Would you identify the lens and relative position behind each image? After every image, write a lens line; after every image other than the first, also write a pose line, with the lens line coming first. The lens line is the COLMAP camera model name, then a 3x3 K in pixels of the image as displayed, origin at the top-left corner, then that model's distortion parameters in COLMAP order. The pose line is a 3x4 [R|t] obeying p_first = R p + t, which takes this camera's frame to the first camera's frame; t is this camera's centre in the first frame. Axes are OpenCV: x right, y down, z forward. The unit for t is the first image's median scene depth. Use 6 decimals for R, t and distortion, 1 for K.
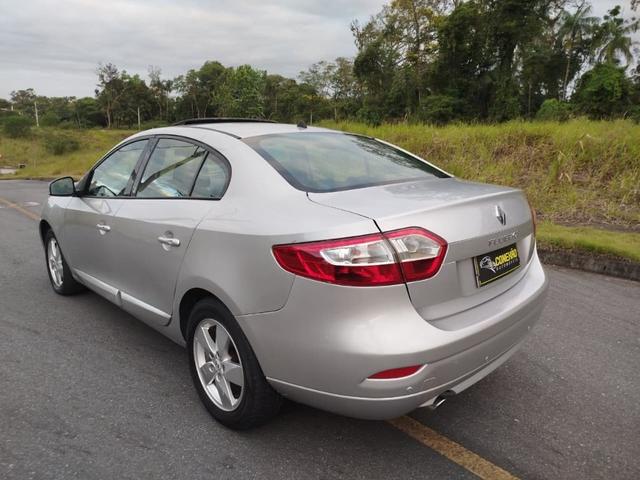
lens RADIAL K [[446.8, 0, 320.9], [0, 446.8, 245.5], [0, 0, 1]] dist [0.000340, 0.006968]
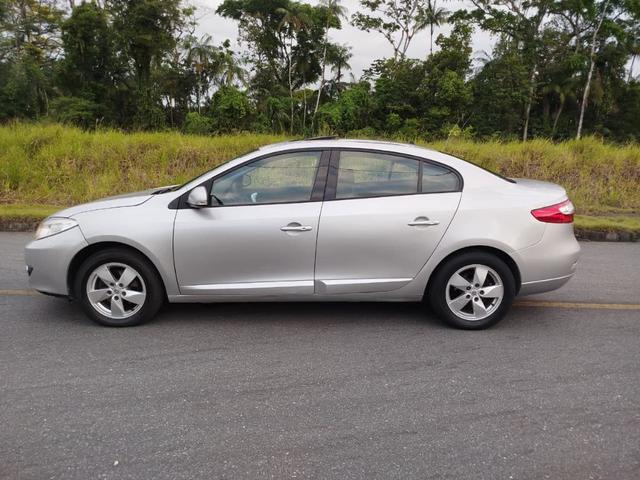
lens RADIAL K [[446.8, 0, 320.9], [0, 446.8, 245.5], [0, 0, 1]] dist [0.000340, 0.006968]
pose [[0.685701, -0.134911, 0.715272, -0.105070], [0.145064, 0.988289, 0.047339, -0.003792], [-0.713282, 0.071300, 0.697241, 0.014051]]
